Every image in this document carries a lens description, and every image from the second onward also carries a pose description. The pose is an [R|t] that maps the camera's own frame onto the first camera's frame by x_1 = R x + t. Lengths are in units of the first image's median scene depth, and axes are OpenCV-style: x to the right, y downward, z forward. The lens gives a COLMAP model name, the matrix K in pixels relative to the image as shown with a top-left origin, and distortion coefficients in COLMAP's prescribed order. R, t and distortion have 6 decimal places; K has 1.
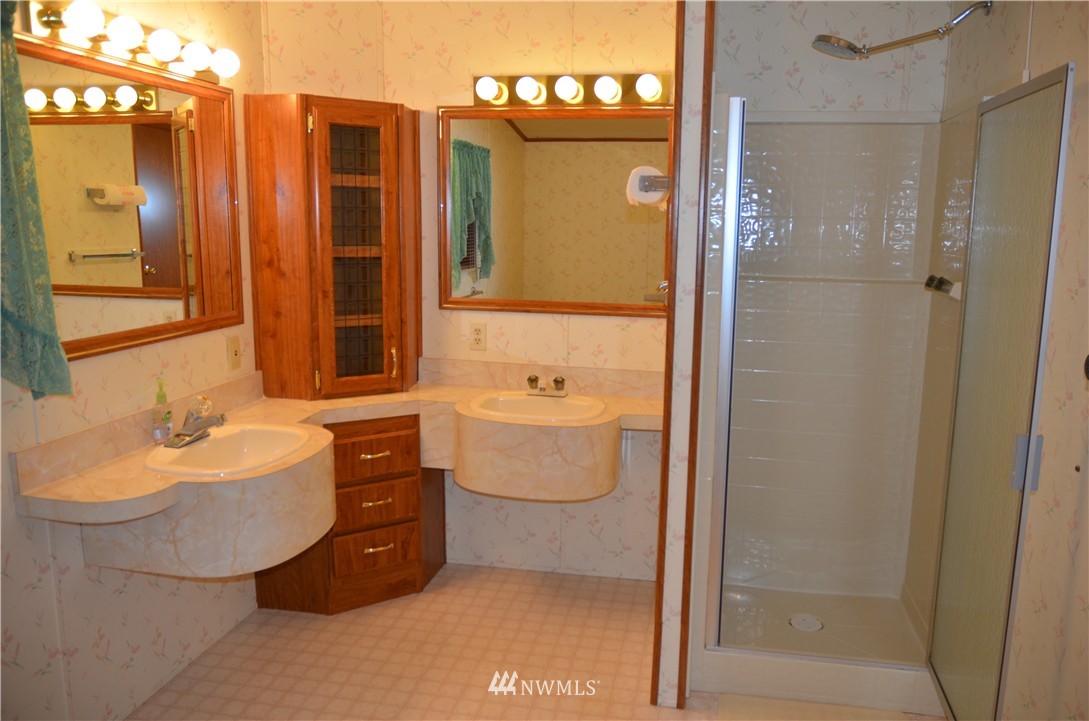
lens RADIAL K [[819.8, 0, 555.5], [0, 819.8, 360.3], [0, 0, 1]] dist [-0.043610, 0.028363]
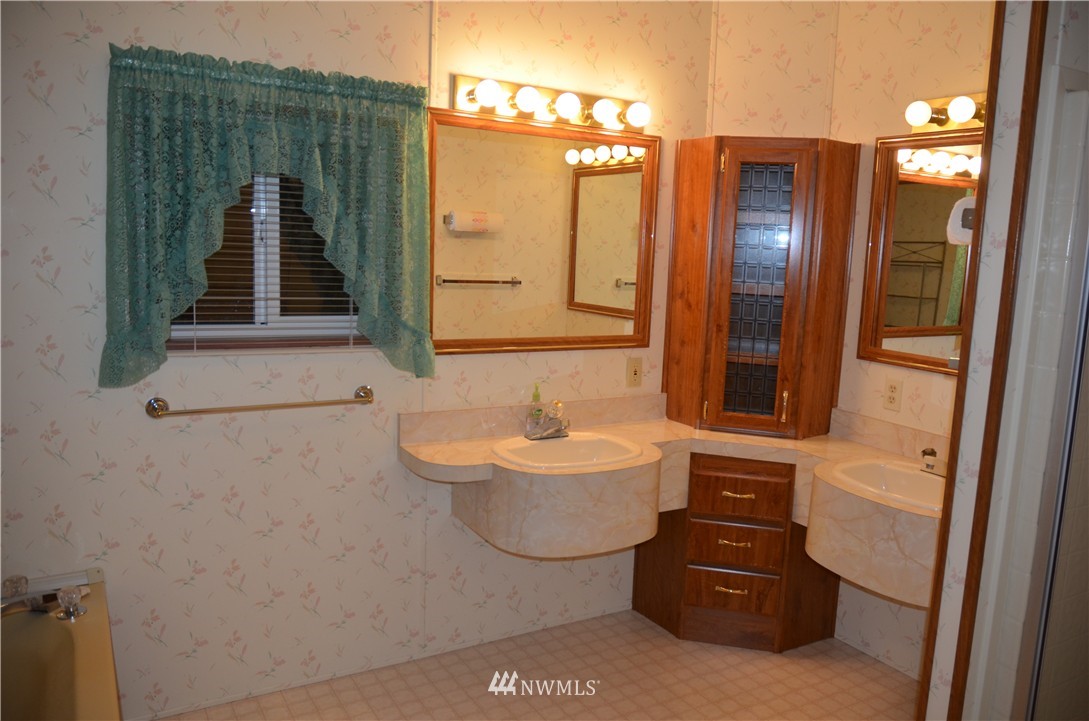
lens RADIAL K [[819.8, 0, 553.1], [0, 819.8, 361.1], [0, 0, 1]] dist [-0.043610, 0.028363]
pose [[0.666531, 0.119227, -0.735881, 0.337710], [-0.156412, 0.987522, 0.018326, -0.026544], [0.728884, 0.102886, 0.676862, 0.157247]]
